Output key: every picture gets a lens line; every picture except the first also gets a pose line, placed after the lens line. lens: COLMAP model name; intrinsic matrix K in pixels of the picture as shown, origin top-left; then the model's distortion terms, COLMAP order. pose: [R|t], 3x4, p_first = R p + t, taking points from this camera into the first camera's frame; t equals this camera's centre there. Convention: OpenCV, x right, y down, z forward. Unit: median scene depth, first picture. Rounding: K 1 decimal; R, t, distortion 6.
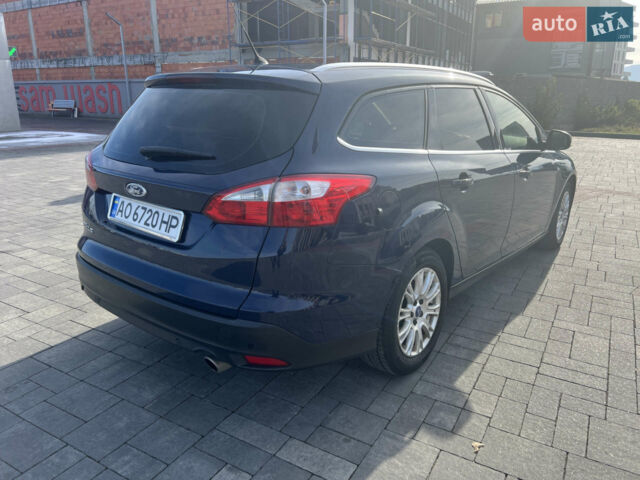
lens RADIAL K [[480.3, 0, 320.0], [0, 480.3, 240.0], [0, 0, 1]] dist [0.017876, -0.002886]
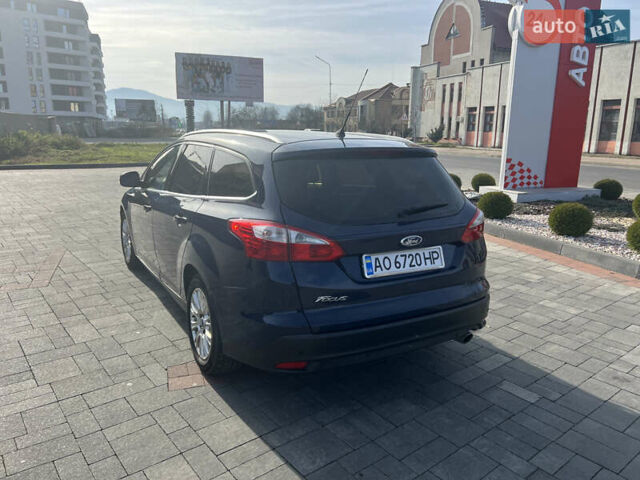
lens RADIAL K [[480.3, 0, 320.0], [0, 480.3, 240.0], [0, 0, 1]] dist [0.017876, -0.002886]
pose [[0.357230, -0.202621, 0.911774, -1.552478], [0.251552, 0.960987, 0.115000, -0.298608], [-0.899504, 0.188277, 0.394264, 0.693214]]
